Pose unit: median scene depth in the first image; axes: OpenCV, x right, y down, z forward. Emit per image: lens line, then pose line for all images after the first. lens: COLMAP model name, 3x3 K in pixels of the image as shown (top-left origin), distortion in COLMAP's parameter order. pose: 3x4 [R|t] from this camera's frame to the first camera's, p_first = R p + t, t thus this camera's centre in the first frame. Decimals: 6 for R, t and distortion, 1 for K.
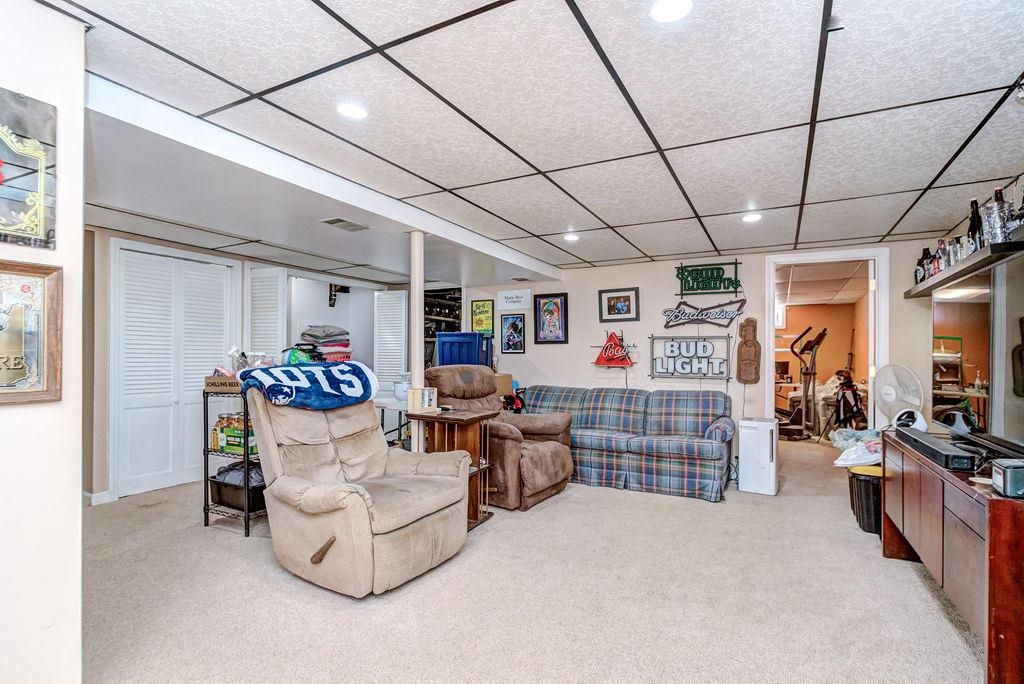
lens RADIAL K [[506.9, 0, 499.1], [0, 506.9, 356.4], [0, 0, 1]] dist [-0.004321, 0.001063]
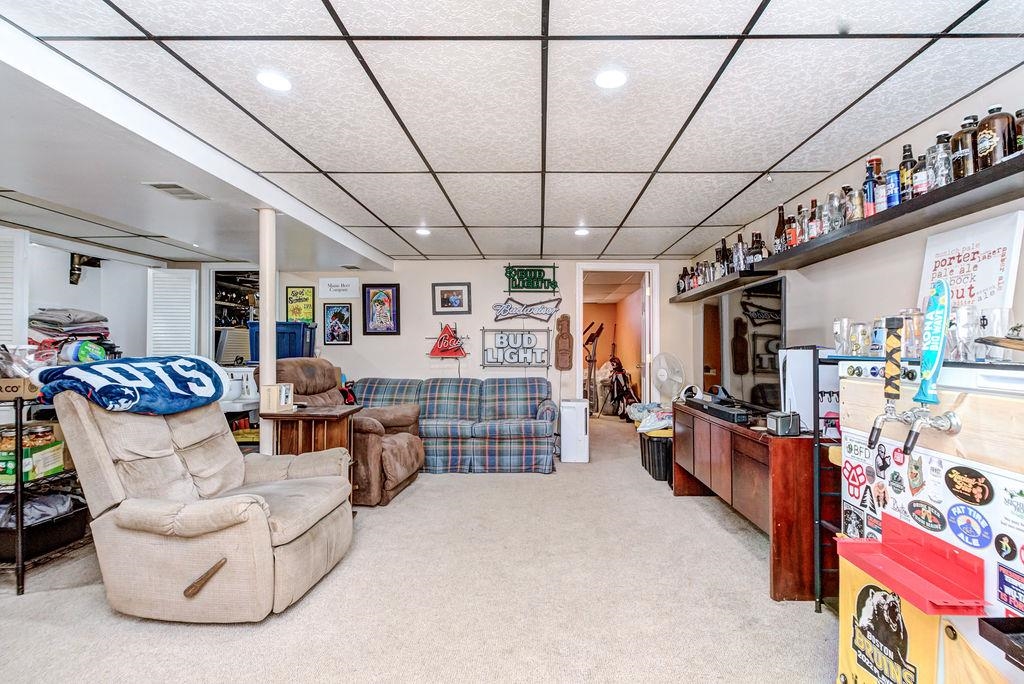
lens RADIAL K [[506.9, 0, 547.7], [0, 506.9, 340.1], [0, 0, 1]] dist [-0.004321, 0.001063]
pose [[0.876215, 0.002020, 0.481917, -0.136667], [0.004718, 0.999907, -0.012769, -0.001468], [-0.481898, 0.013462, 0.876124, -0.015186]]
